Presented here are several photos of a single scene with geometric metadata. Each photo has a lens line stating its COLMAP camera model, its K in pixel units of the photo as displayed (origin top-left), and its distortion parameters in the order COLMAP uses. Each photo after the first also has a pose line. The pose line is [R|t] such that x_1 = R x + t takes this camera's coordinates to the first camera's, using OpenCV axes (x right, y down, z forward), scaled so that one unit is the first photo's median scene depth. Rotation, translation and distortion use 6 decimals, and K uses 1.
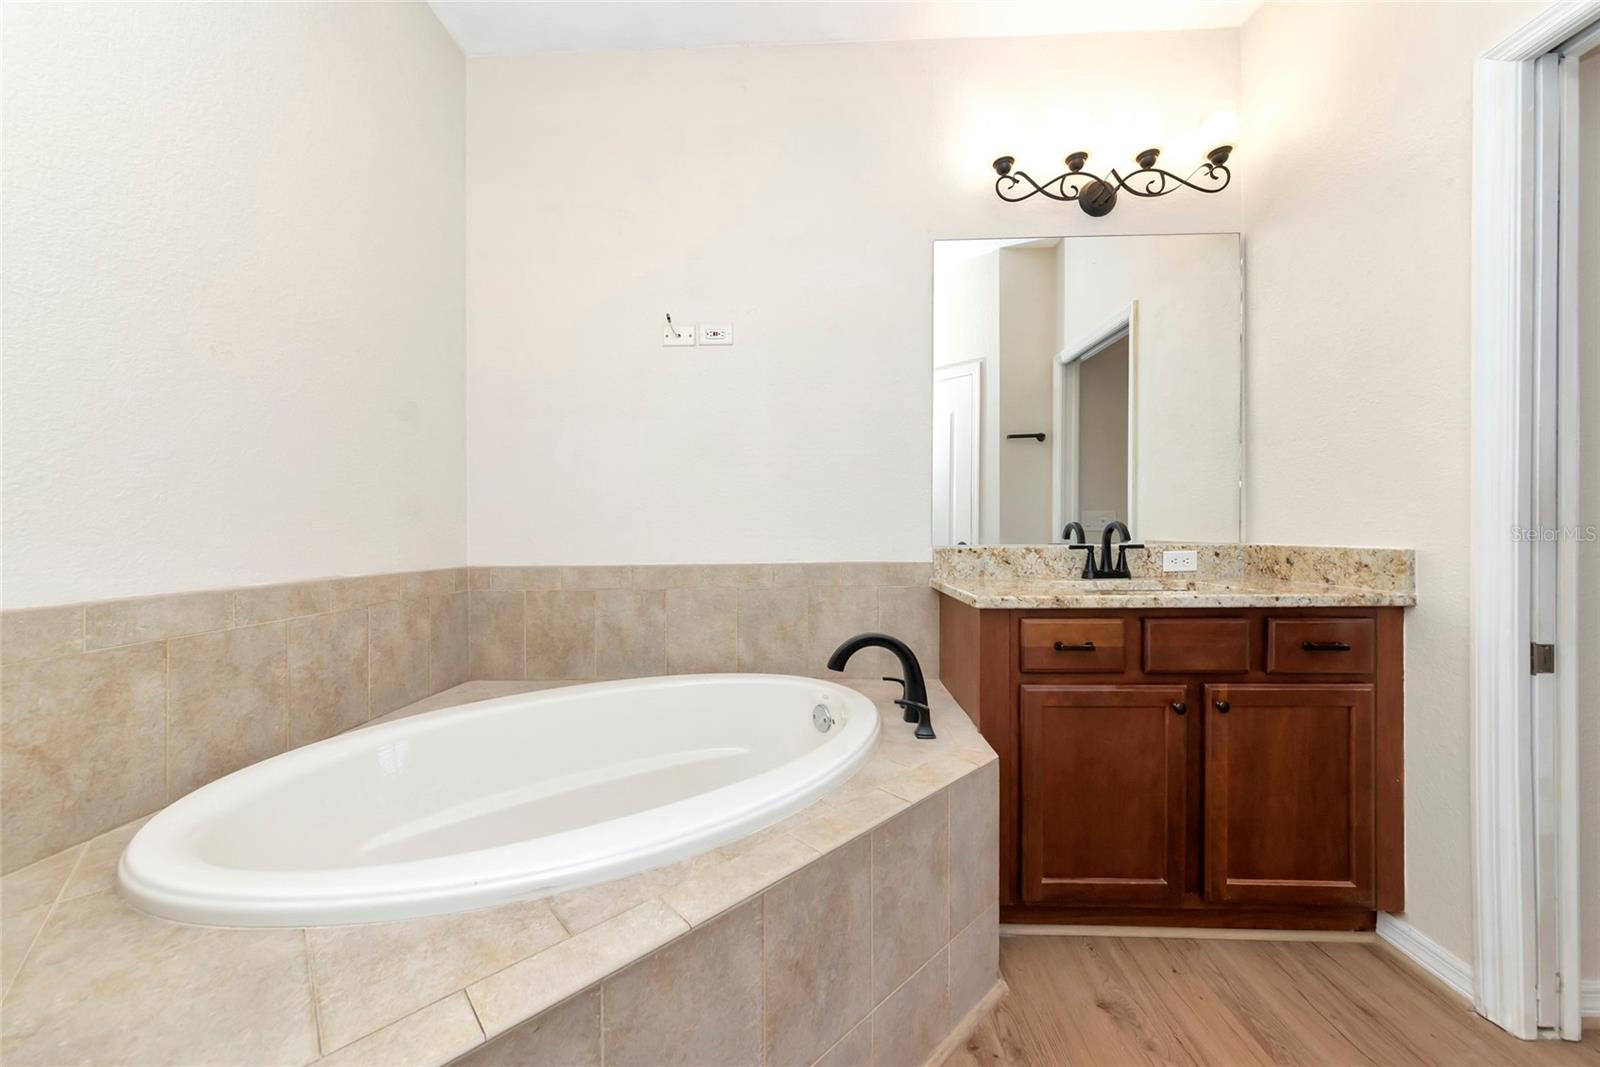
lens RADIAL K [[577.7, 0, 803.8], [0, 577.7, 516.4], [0, 0, 1]] dist [-0.005229, -0.000038]
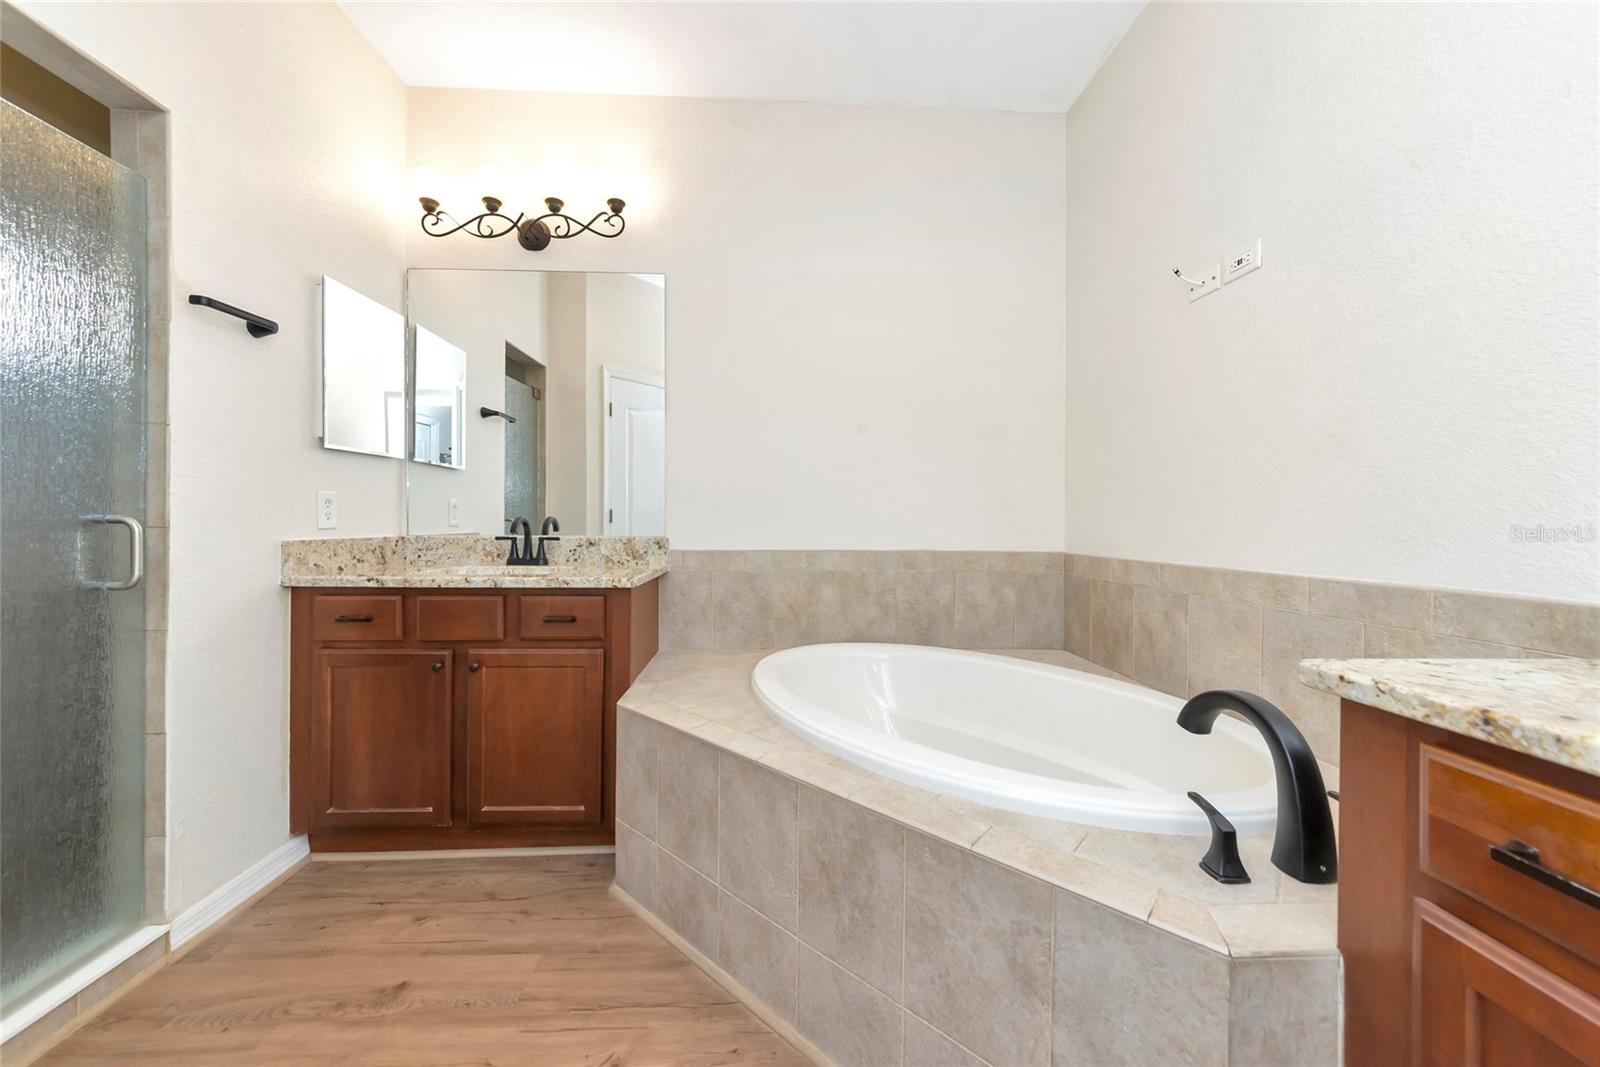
lens RADIAL K [[582.0, 0, 793.3], [0, 582.0, 499.5], [0, 0, 1]] dist [0.001139, 0.000079]
pose [[0.070499, -0.028263, -0.997111, 0.796986], [0.016464, 0.999495, -0.027166, 0.003834], [0.997376, -0.014501, 0.070929, 0.527819]]
